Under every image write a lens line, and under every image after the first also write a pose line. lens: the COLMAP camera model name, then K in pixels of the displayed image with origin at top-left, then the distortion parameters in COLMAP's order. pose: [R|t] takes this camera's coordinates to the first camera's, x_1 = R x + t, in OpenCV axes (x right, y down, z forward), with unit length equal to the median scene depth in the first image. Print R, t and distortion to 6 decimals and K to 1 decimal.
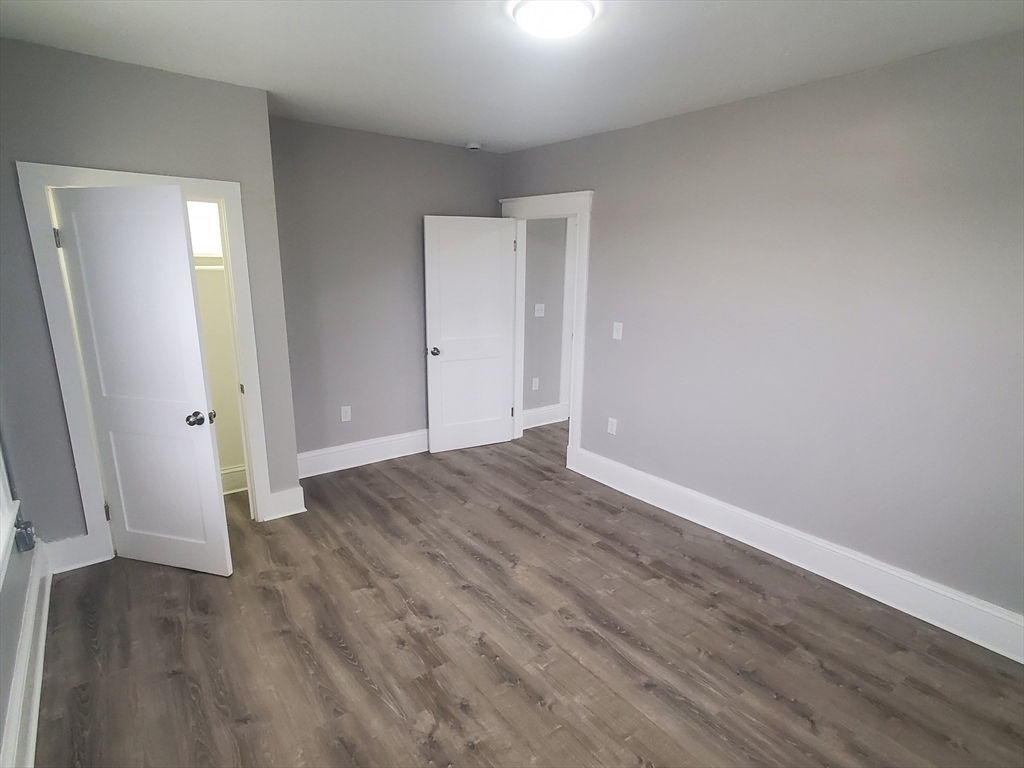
lens RADIAL K [[535.0, 0, 510.1], [0, 535.0, 398.2], [0, 0, 1]] dist [0.000648, 0.000721]
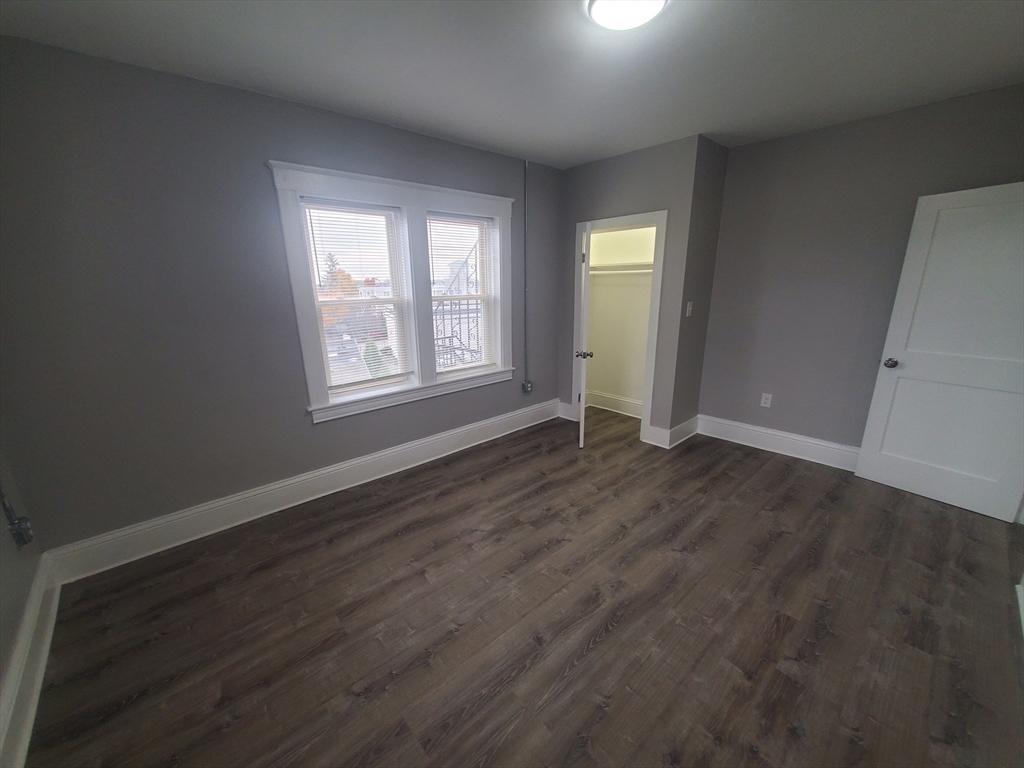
lens RADIAL K [[404.5, 0, 508.3], [0, 404.5, 392.0], [0, 0, 1]] dist [0.001388, 0.000094]
pose [[0.102023, 0.245530, -0.964005, 0.657852], [-0.223982, 0.949849, 0.218220, -0.074692], [0.969239, 0.193656, 0.151900, 0.513390]]
